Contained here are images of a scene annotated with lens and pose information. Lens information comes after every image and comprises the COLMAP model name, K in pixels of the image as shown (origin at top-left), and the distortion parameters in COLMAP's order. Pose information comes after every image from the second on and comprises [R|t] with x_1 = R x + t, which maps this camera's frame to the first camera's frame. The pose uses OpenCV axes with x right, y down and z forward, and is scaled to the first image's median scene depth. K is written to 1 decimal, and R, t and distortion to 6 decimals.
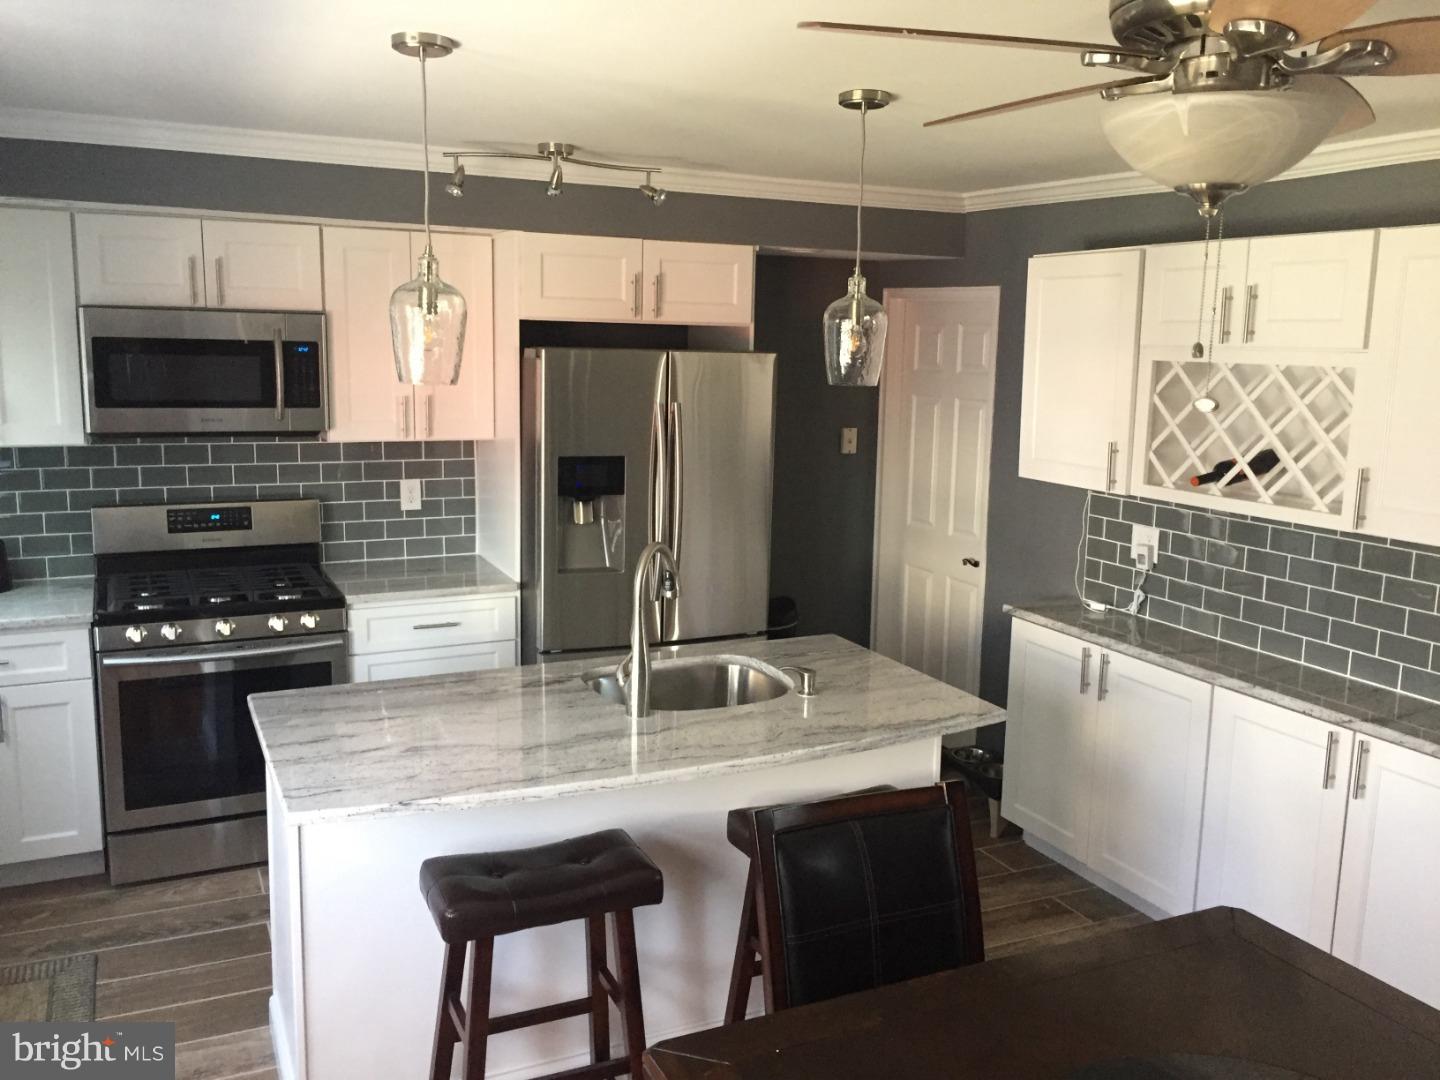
lens RADIAL K [[1237.3, 0, 720.0], [0, 1237.3, 540.0], [0, 0, 1]] dist [0.077862, -0.114095]
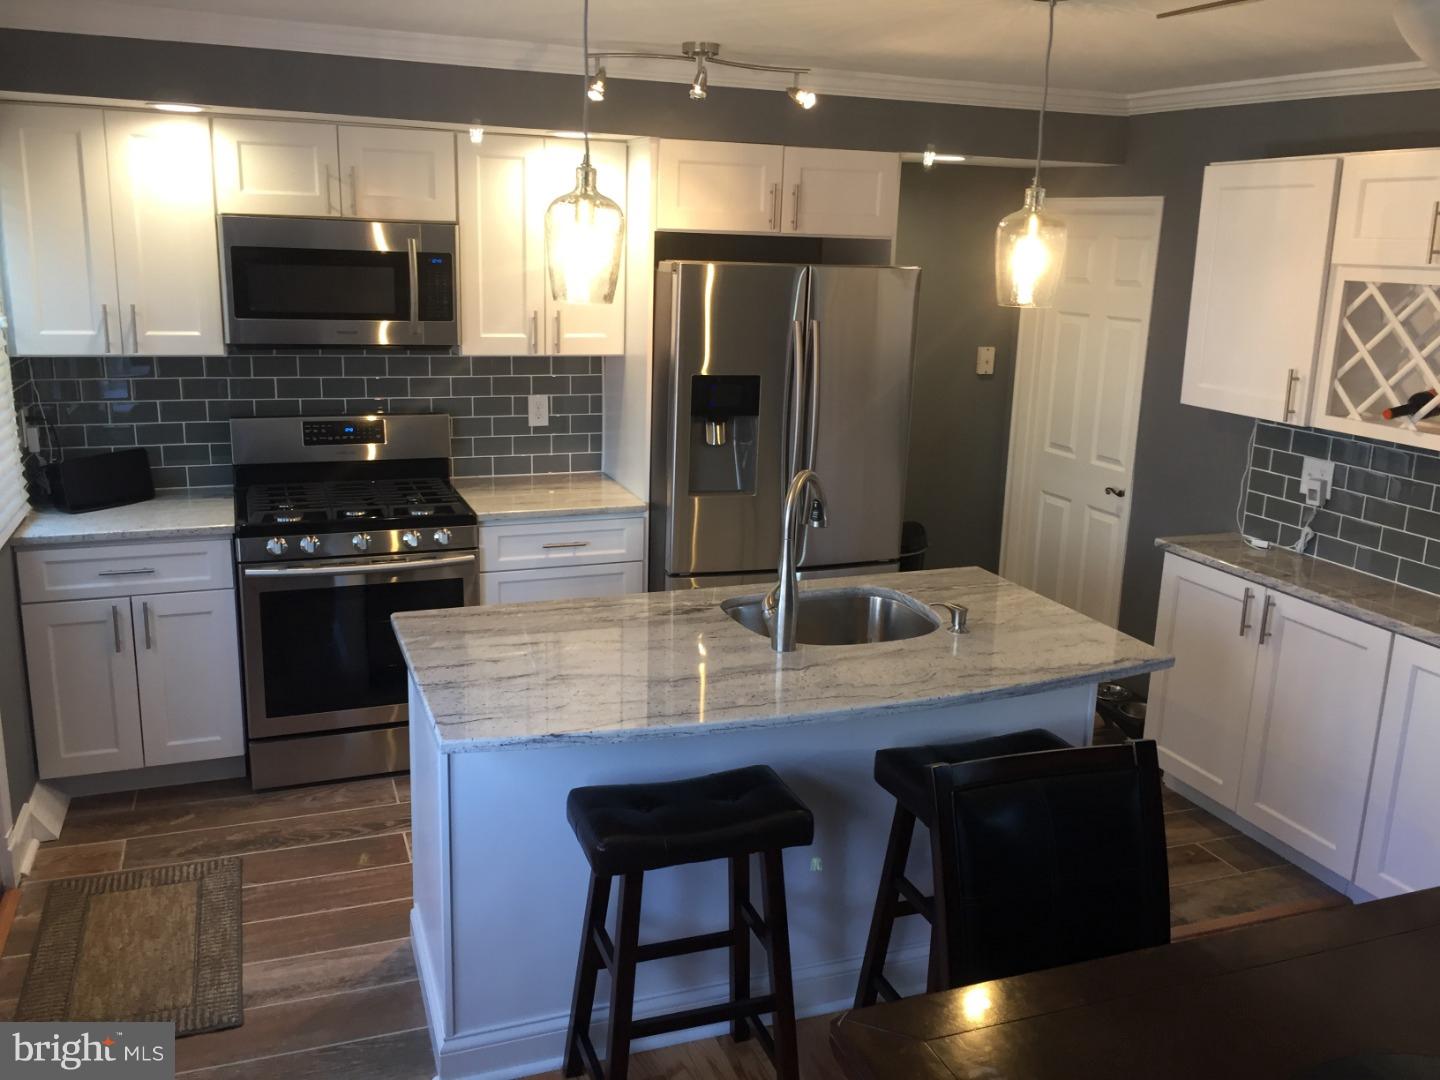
lens RADIAL K [[1237.3, 0, 720.0], [0, 1237.3, 540.0], [0, 0, 1]] dist [0.077862, -0.114095]
pose [[0.996643, 0.026086, -0.077606, -0.033566], [-0.020568, 0.997260, 0.071061, -0.008895], [0.079247, -0.069227, 0.994448, 0.030888]]
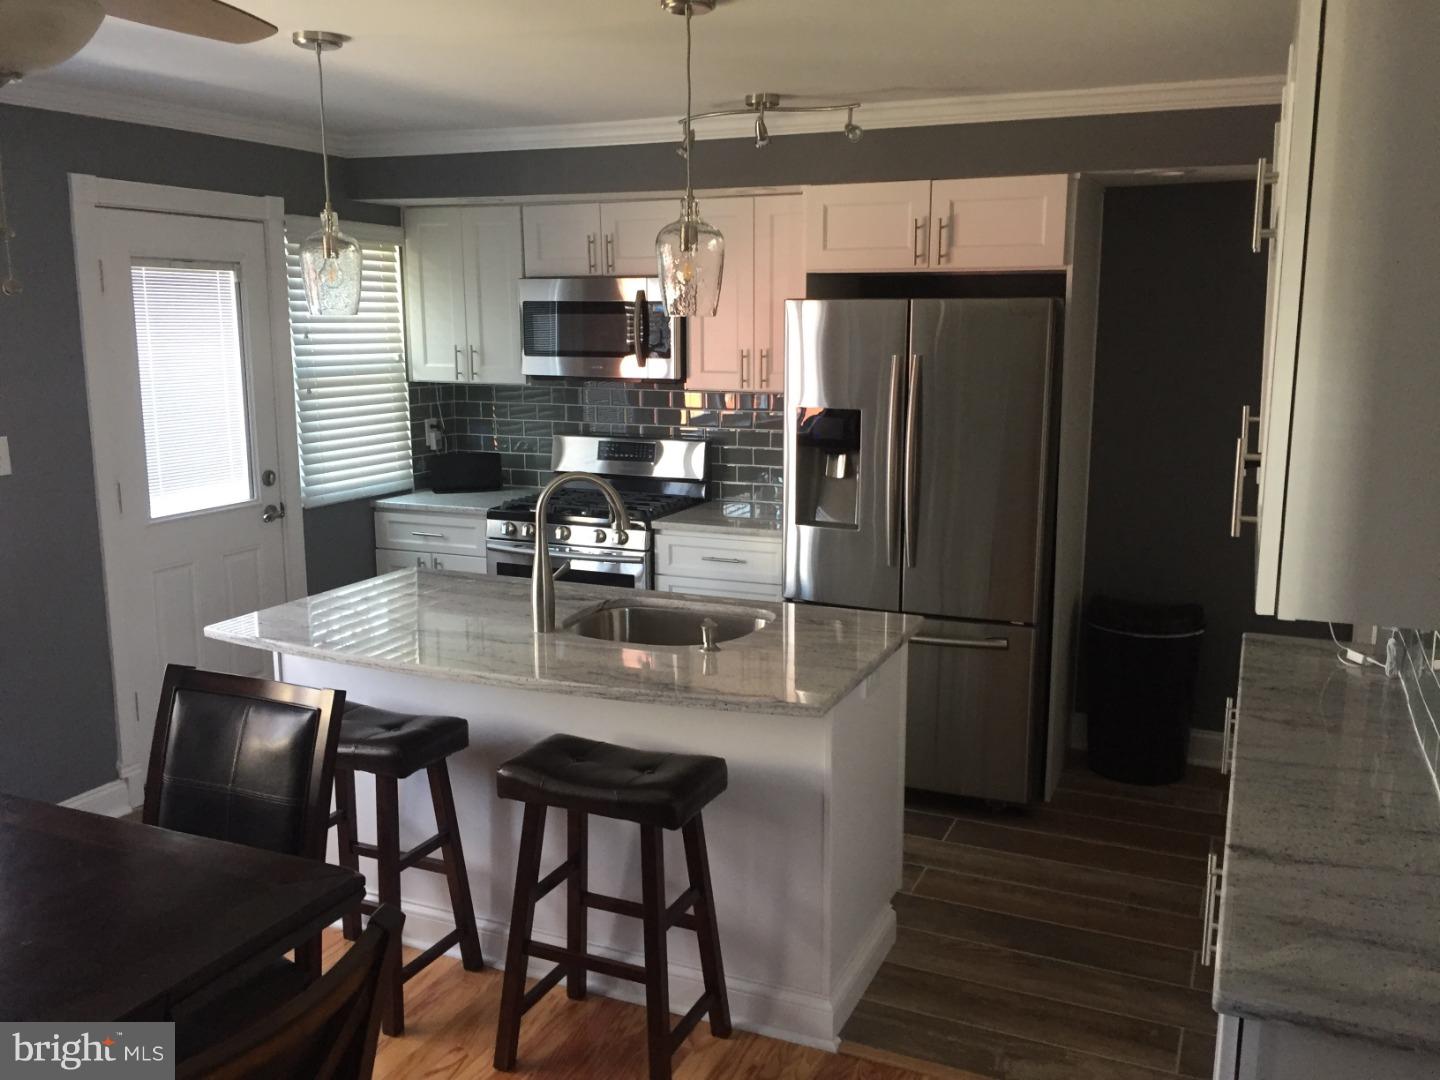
lens RADIAL K [[1228.4, 0, 717.7], [0, 1228.4, 605.7], [0, 0, 1]] dist [0.011613, 0.003367]
pose [[0.653004, 0.156695, -0.740968, 0.654235], [-0.105079, 0.987645, 0.116257, -0.018835], [0.750030, 0.001943, 0.661401, 0.308563]]
